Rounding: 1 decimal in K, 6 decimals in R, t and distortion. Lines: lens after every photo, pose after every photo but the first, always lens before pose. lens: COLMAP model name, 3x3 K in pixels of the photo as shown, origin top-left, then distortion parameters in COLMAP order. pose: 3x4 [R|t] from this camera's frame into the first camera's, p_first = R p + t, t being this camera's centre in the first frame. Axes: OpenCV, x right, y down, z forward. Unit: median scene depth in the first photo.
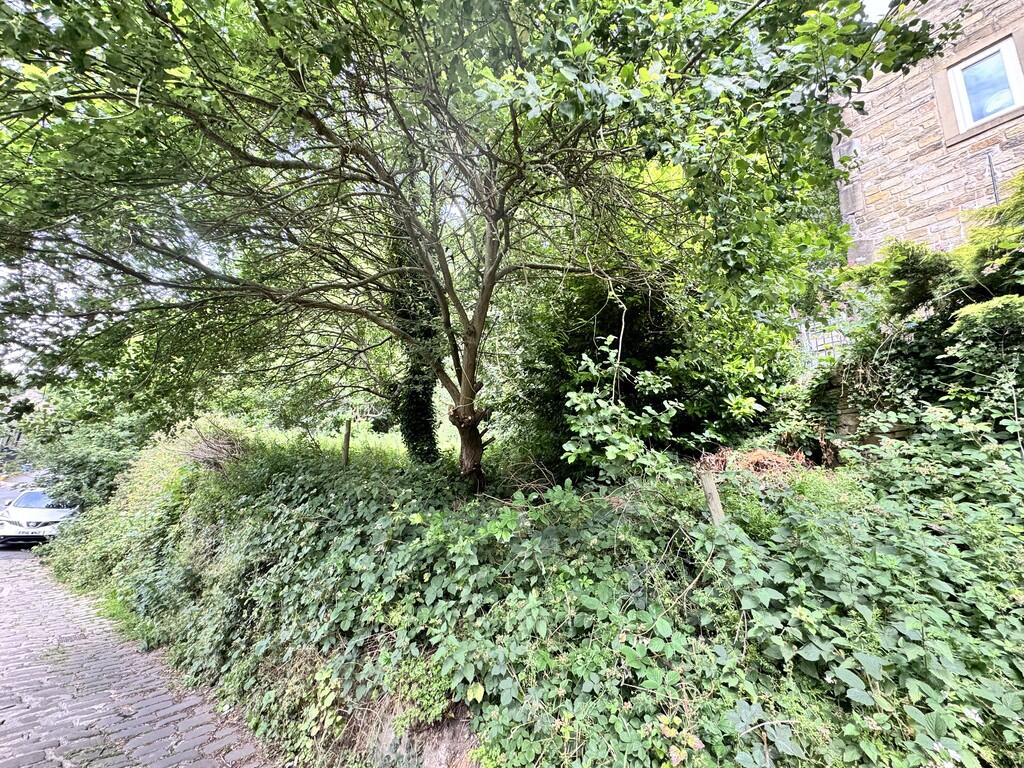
lens RADIAL K [[401.9, 0, 514.7], [0, 401.9, 390.9], [0, 0, 1]] dist [-0.005076, -0.000344]
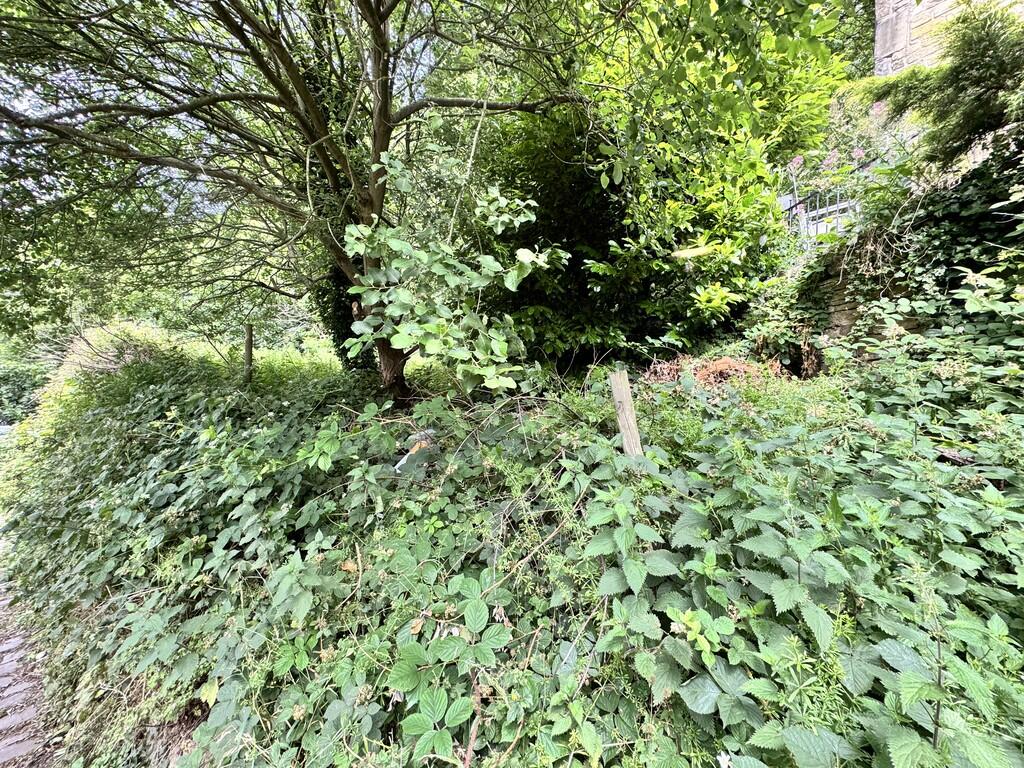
lens RADIAL K [[401.9, 0, 514.7], [0, 401.9, 390.9], [0, 0, 1]] dist [-0.005076, -0.000344]
pose [[0.999821, 0.009399, 0.016419, 0.219930], [-0.012304, 0.982297, 0.186925, 0.084951], [-0.014372, -0.187093, 0.982237, 0.258731]]
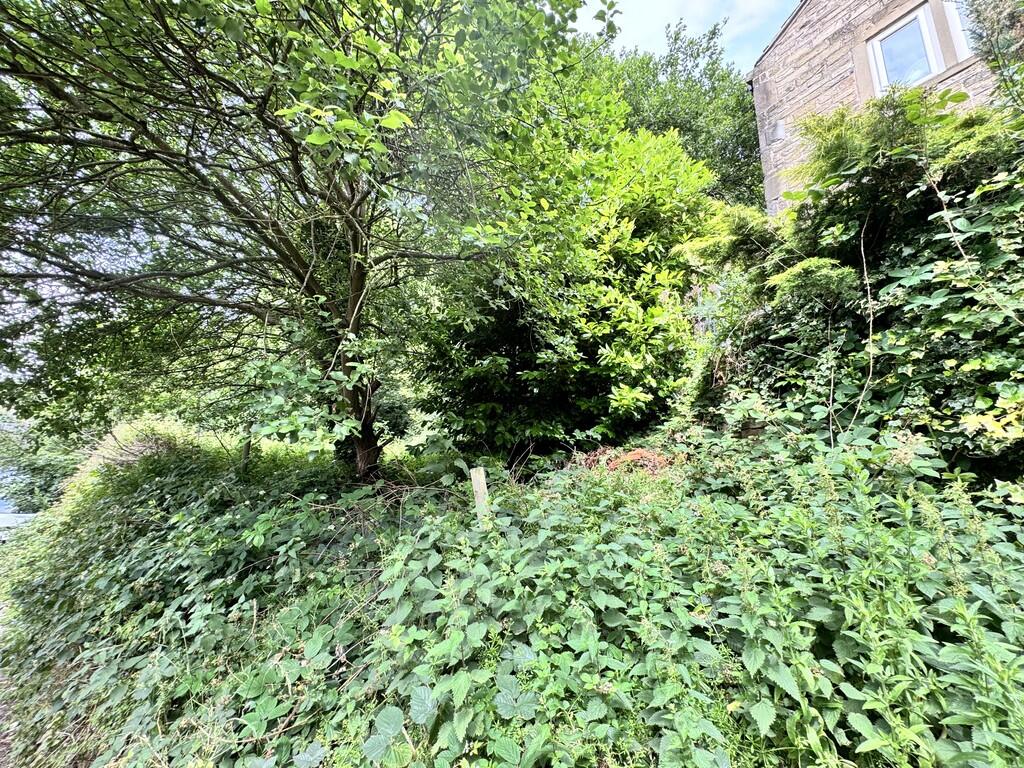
lens RADIAL K [[401.9, 0, 514.7], [0, 401.9, 390.9], [0, 0, 1]] dist [-0.005076, -0.000344]
pose [[0.999604, -0.005037, -0.027676, 0.435184], [0.004521, 0.999816, -0.018661, 0.038580], [0.027765, 0.018529, 0.999443, 0.087455]]
